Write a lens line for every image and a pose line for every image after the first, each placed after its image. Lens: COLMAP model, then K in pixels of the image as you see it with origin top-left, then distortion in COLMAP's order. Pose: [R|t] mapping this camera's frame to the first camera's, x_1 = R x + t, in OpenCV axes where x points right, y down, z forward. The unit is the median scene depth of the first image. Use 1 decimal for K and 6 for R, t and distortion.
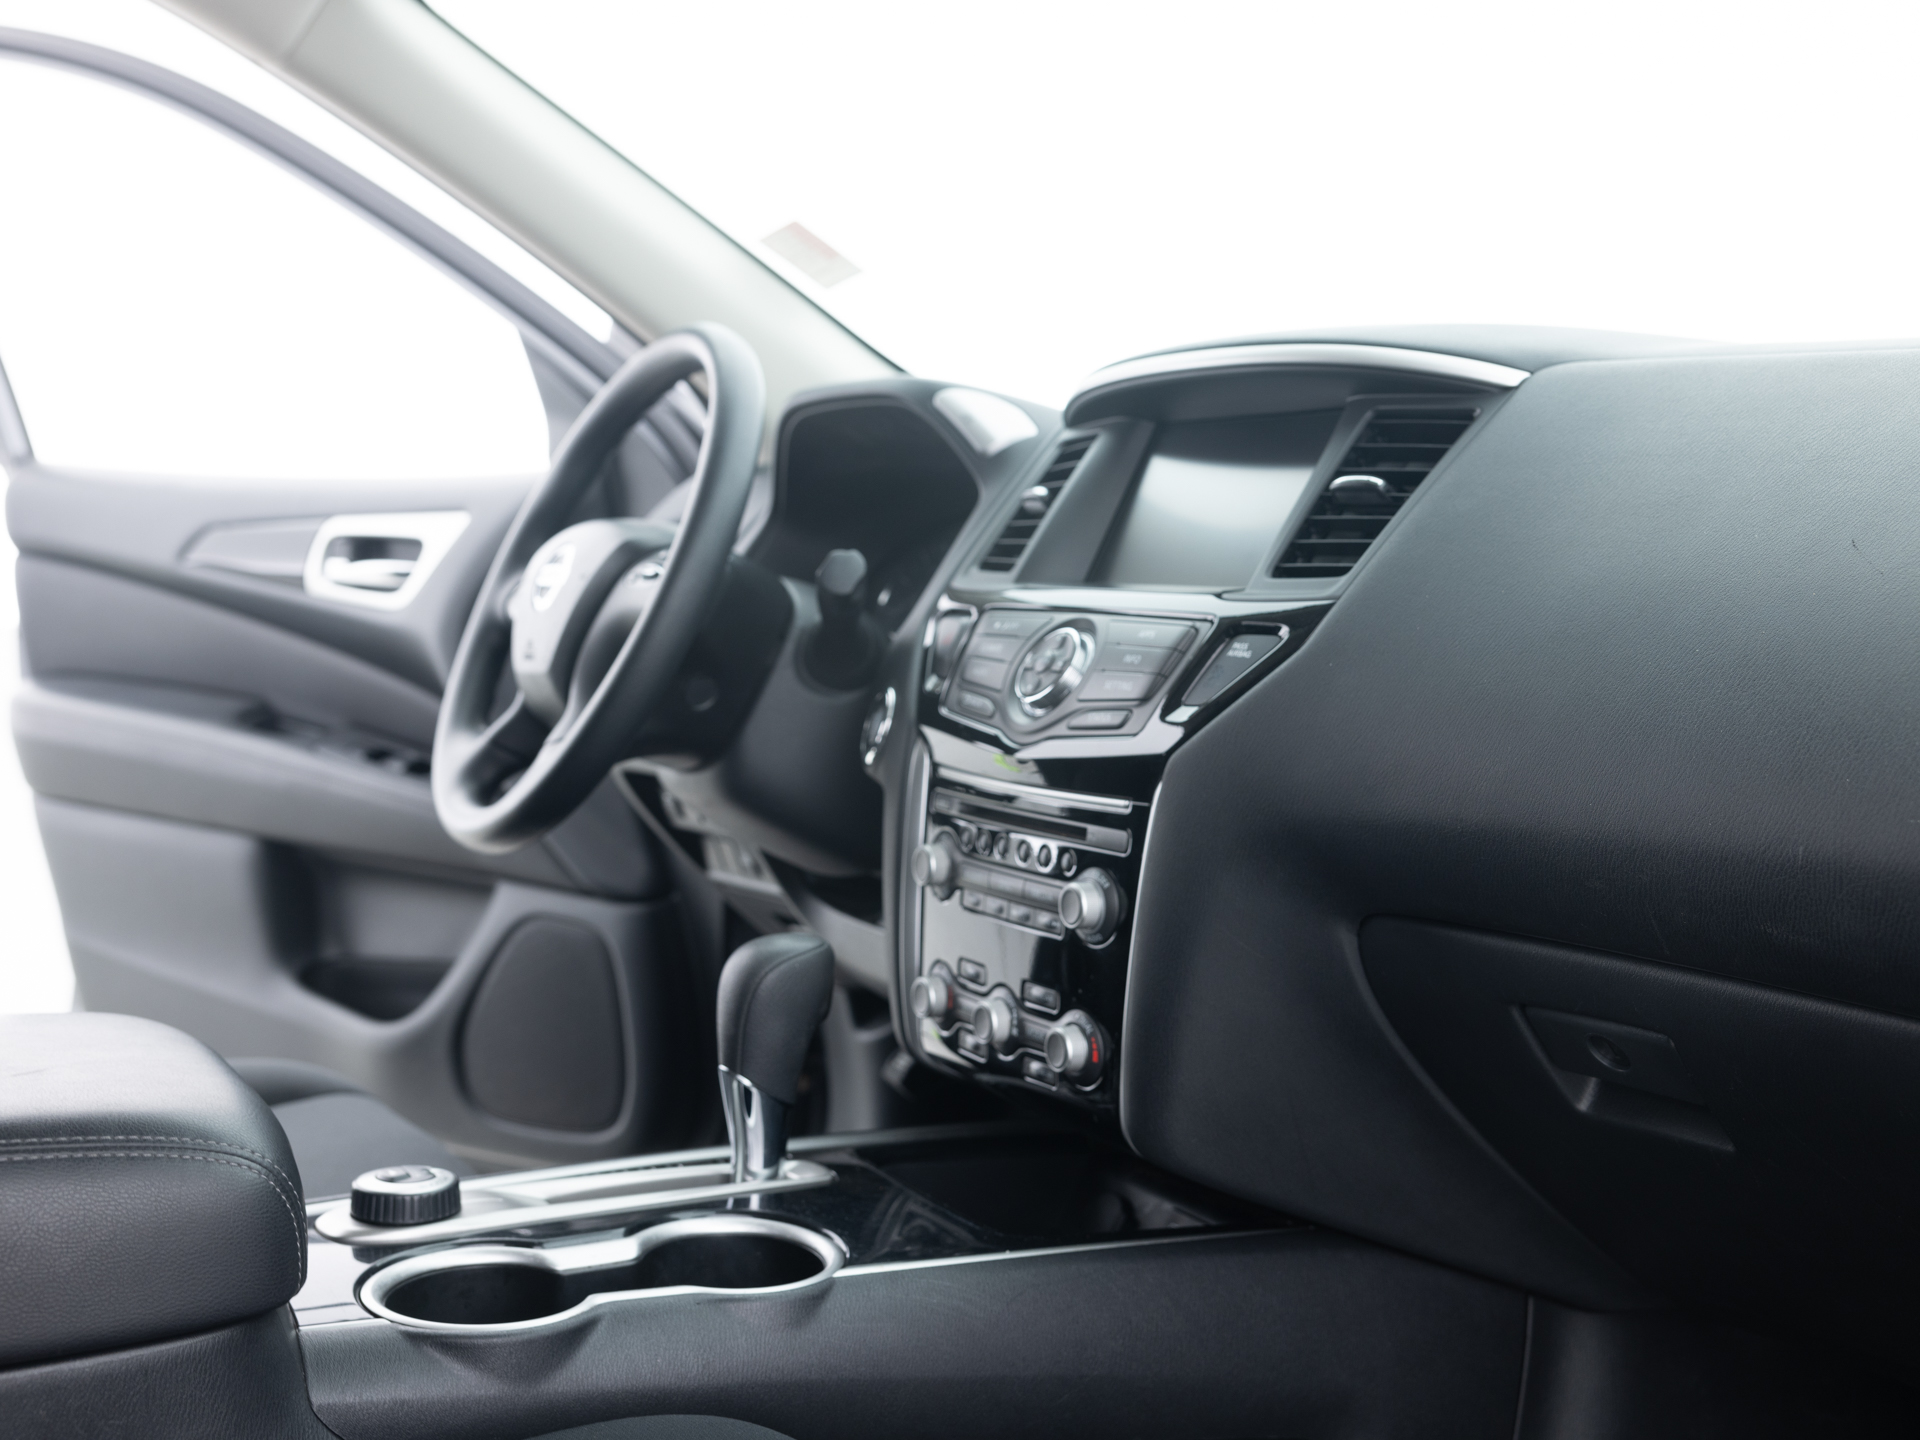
lens RADIAL K [[2157.1, 0, 960.0], [0, 2157.1, 720.0], [0, 0, 1]] dist [0.000273, 0.038930]
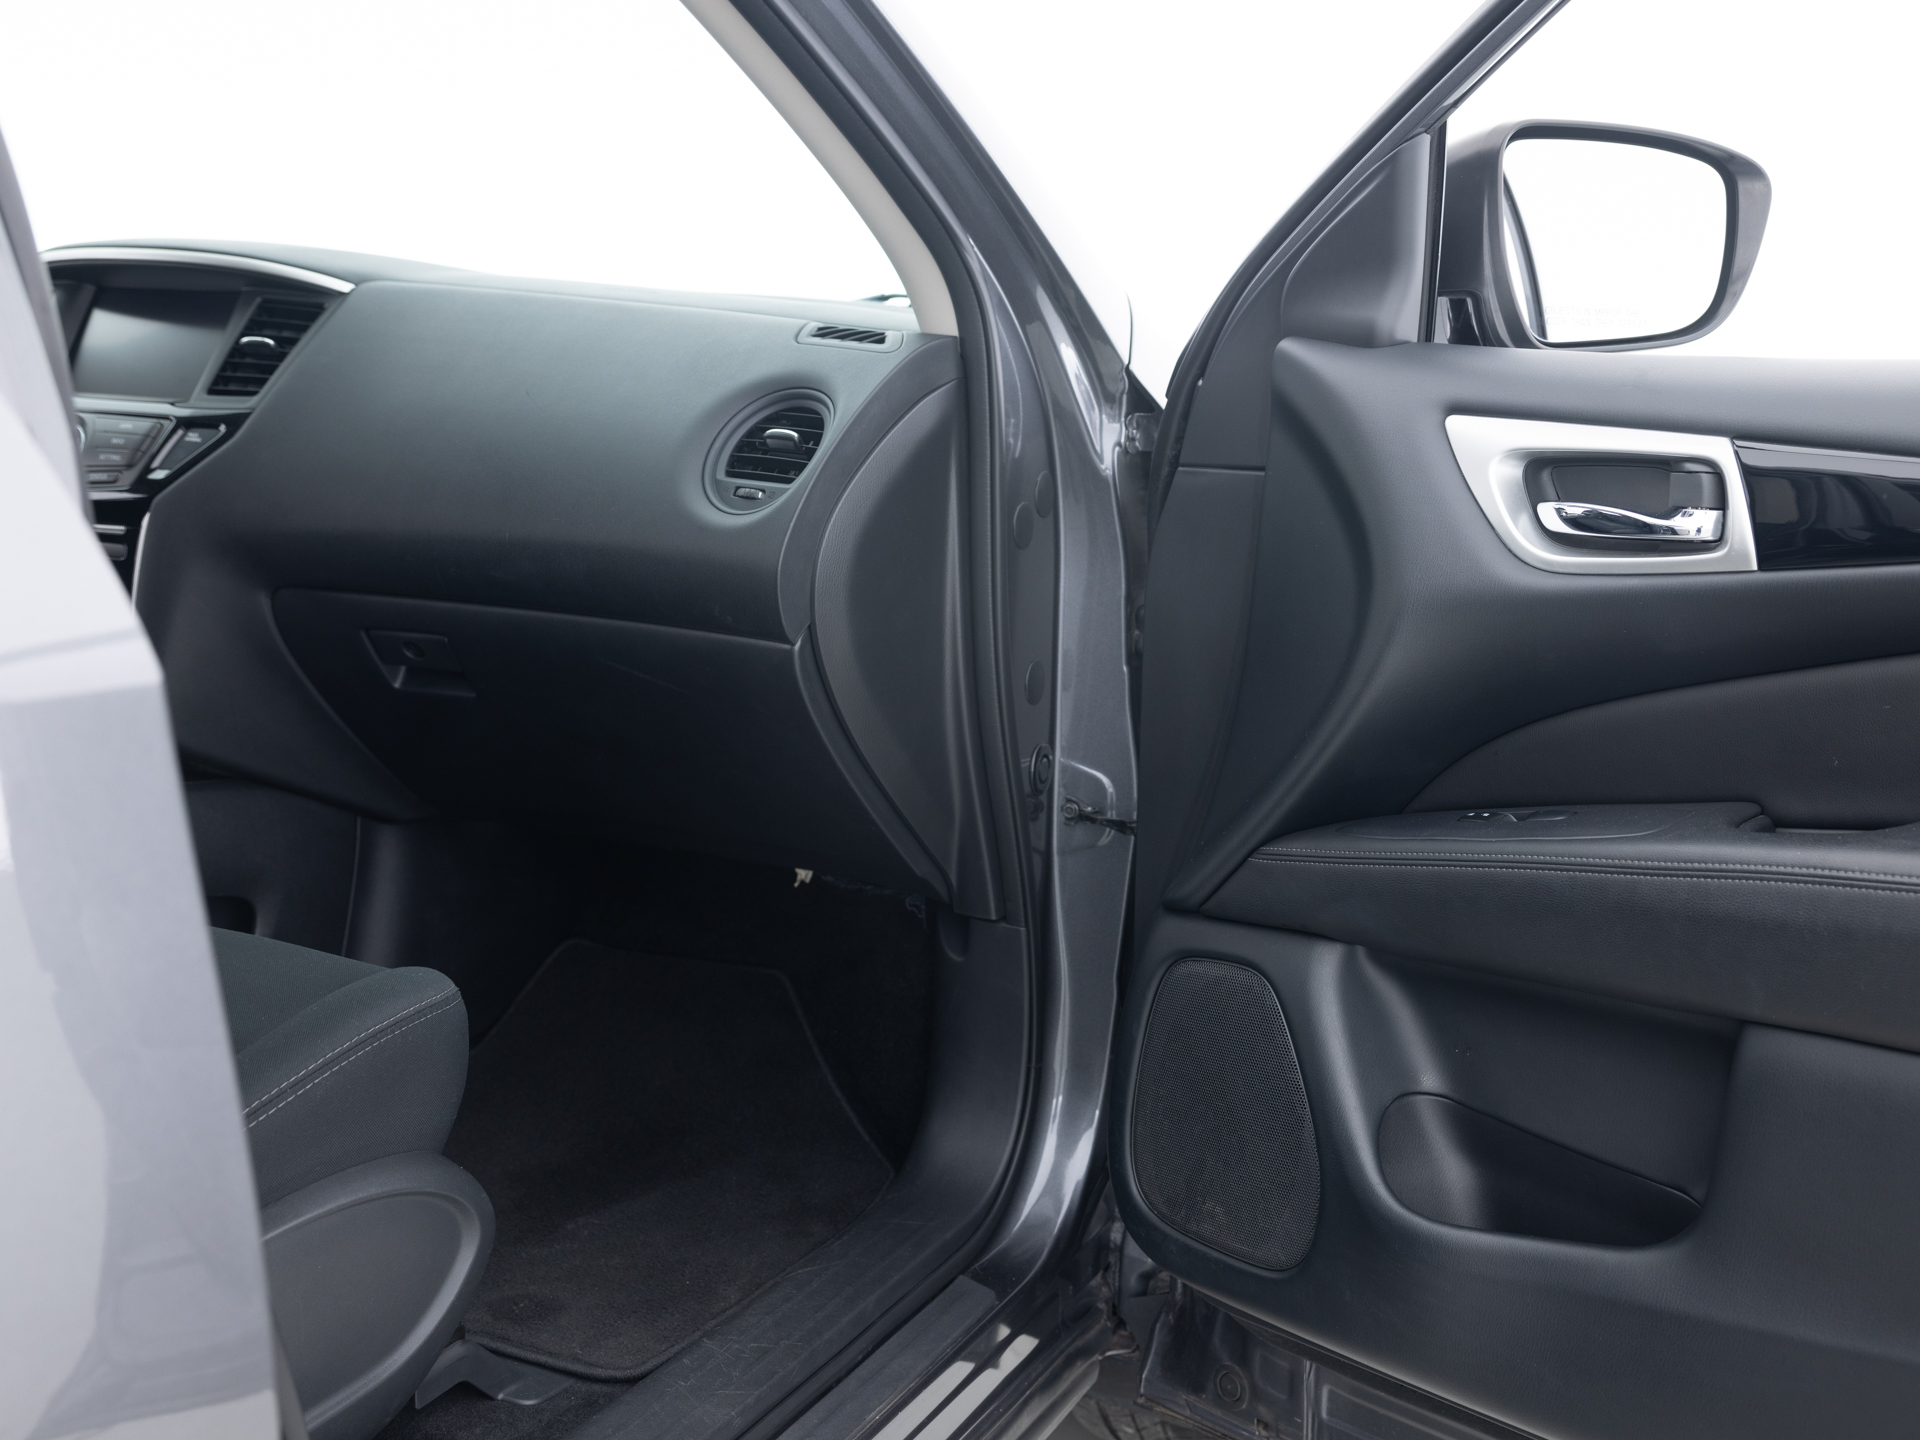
lens RADIAL K [[2157.1, 0, 960.0], [0, 2157.1, 720.0], [0, 0, 1]] dist [0.000273, 0.038930]
pose [[0.833846, -0.048546, 0.549858, -0.317254], [-0.001984, 0.995855, 0.090931, 0.034352], [-0.551993, -0.076913, 0.830294, -0.784745]]
